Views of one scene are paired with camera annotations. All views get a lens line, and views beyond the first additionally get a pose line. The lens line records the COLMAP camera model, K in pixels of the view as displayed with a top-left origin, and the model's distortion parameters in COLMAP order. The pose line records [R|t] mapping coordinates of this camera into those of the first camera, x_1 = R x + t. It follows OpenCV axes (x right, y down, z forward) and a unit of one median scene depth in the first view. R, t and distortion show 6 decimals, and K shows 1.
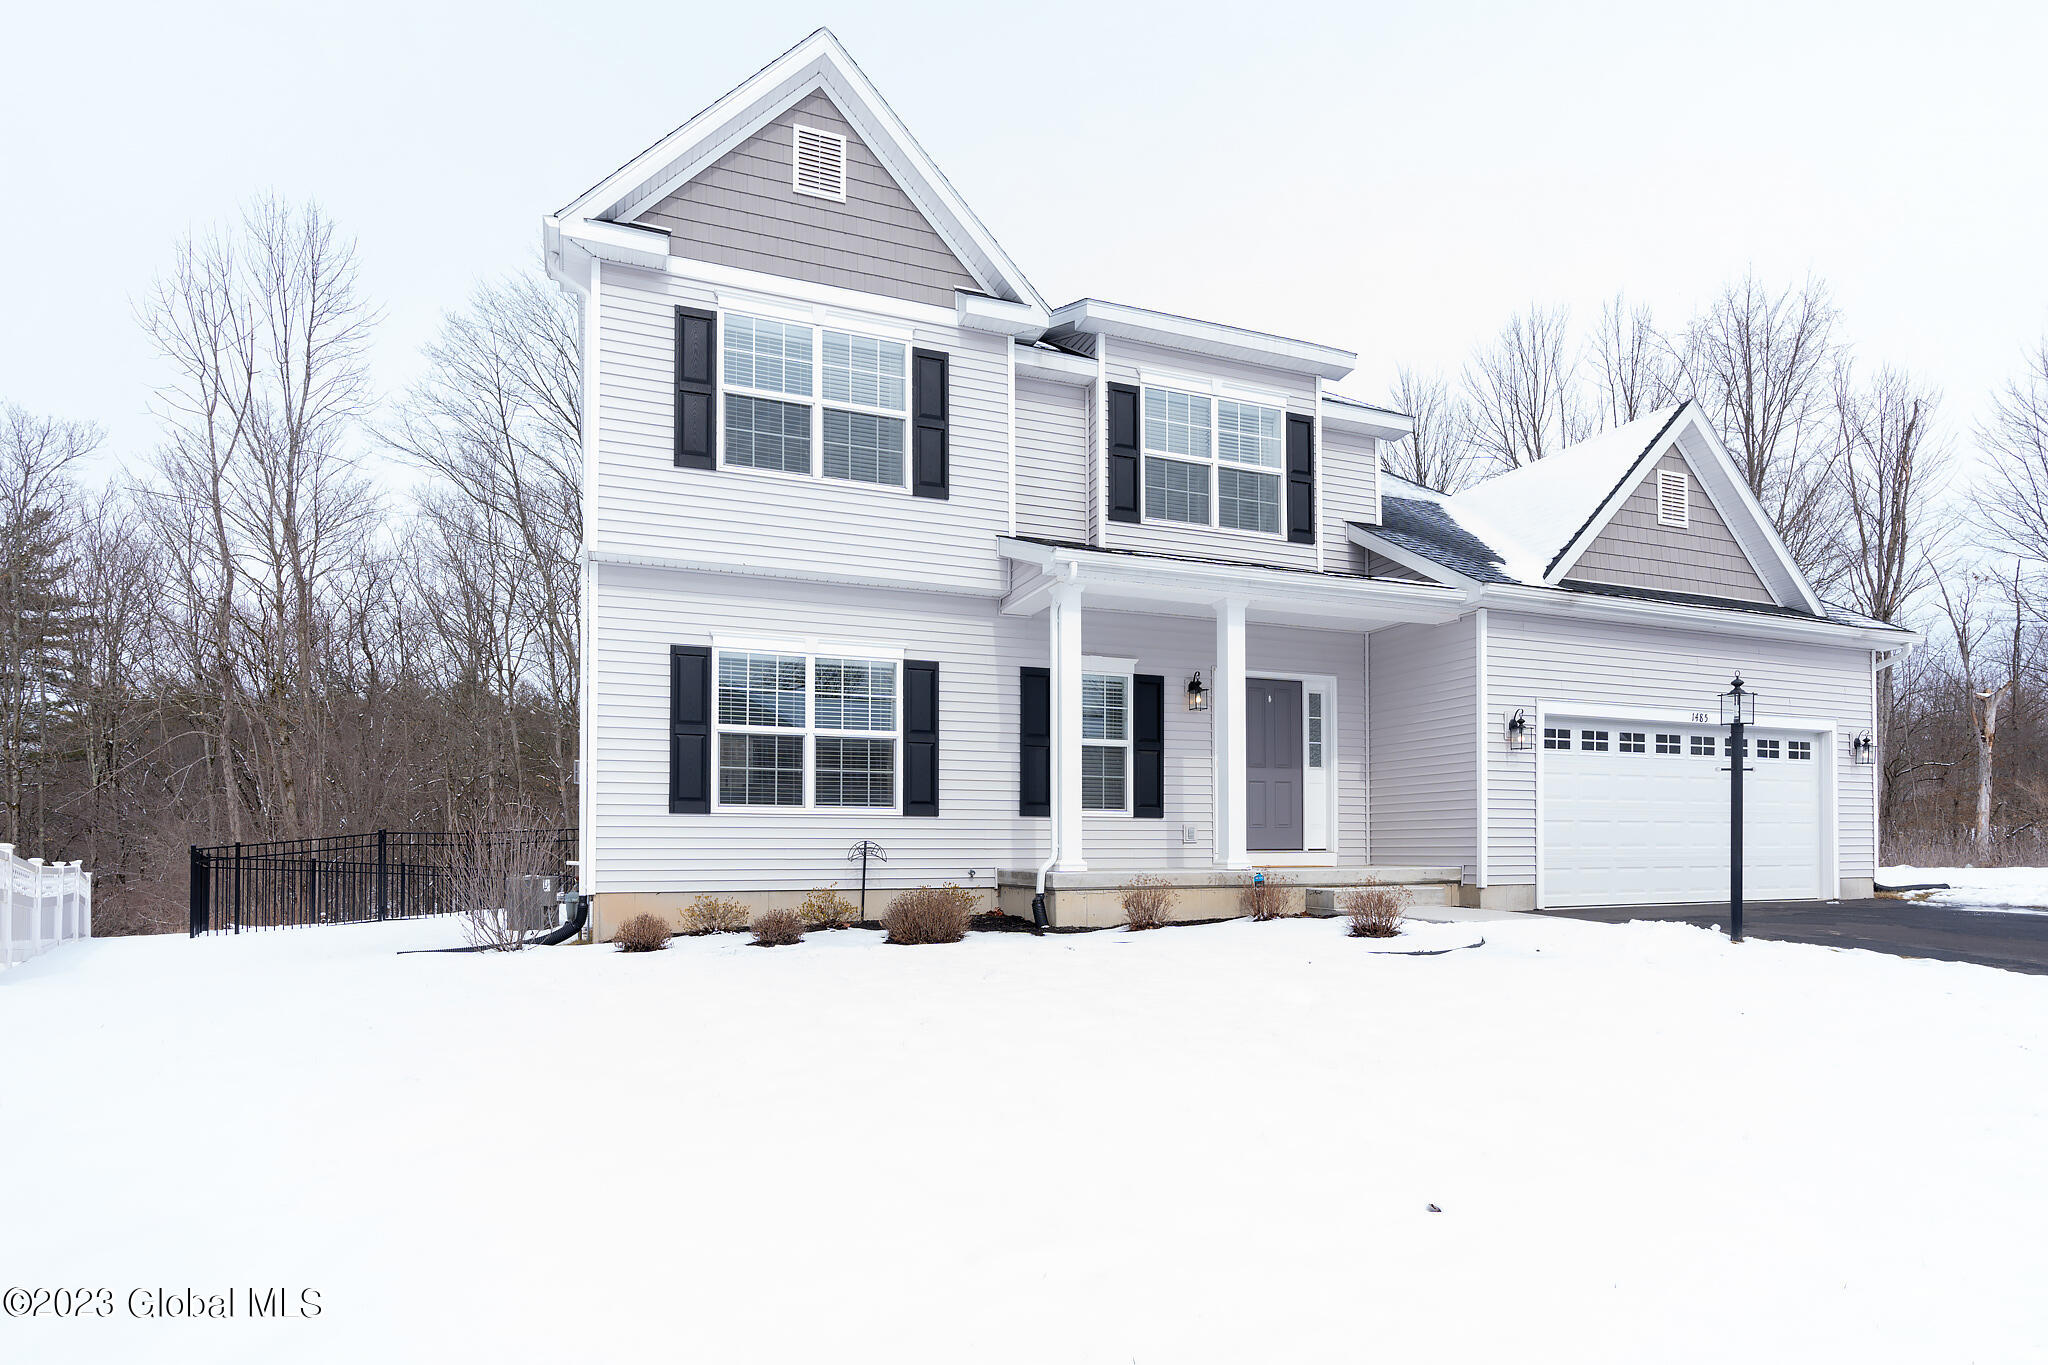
lens RADIAL K [[1013.7, 0, 1051.3], [0, 1013.7, 805.5], [0, 0, 1]] dist [-0.002399, -0.000573]
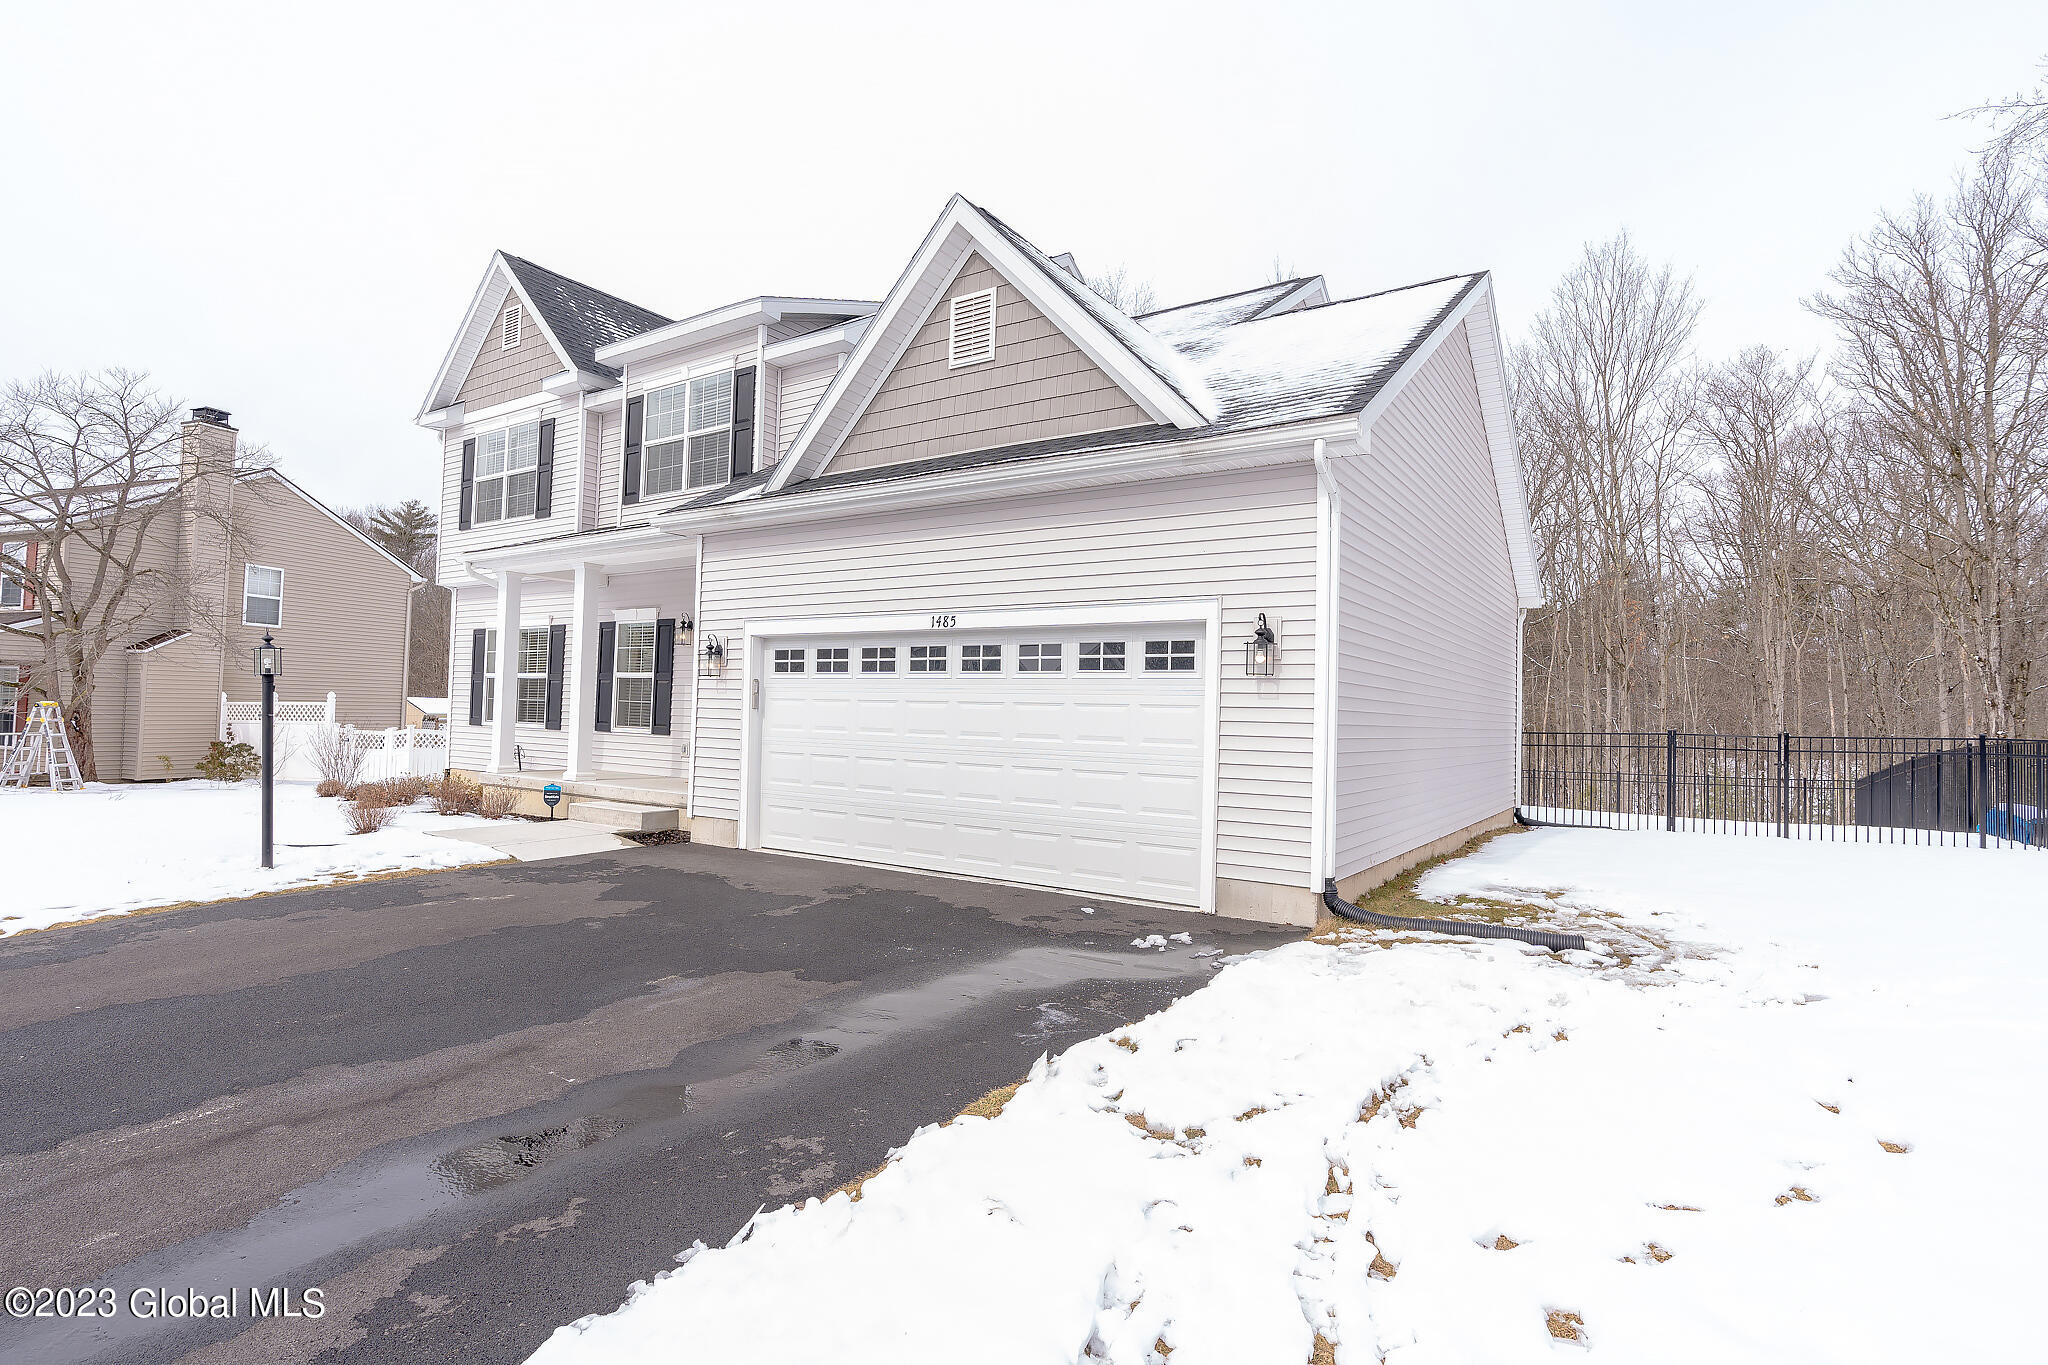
lens RADIAL K [[1013.7, 0, 1018.1], [0, 1013.7, 687.3], [0, 0, 1]] dist [-0.002399, -0.000573]
pose [[0.563968, -0.013988, -0.825678, 1.418103], [-0.013793, 0.999557, -0.026355, -0.022374], [0.825682, 0.026252, 0.563525, 0.699998]]
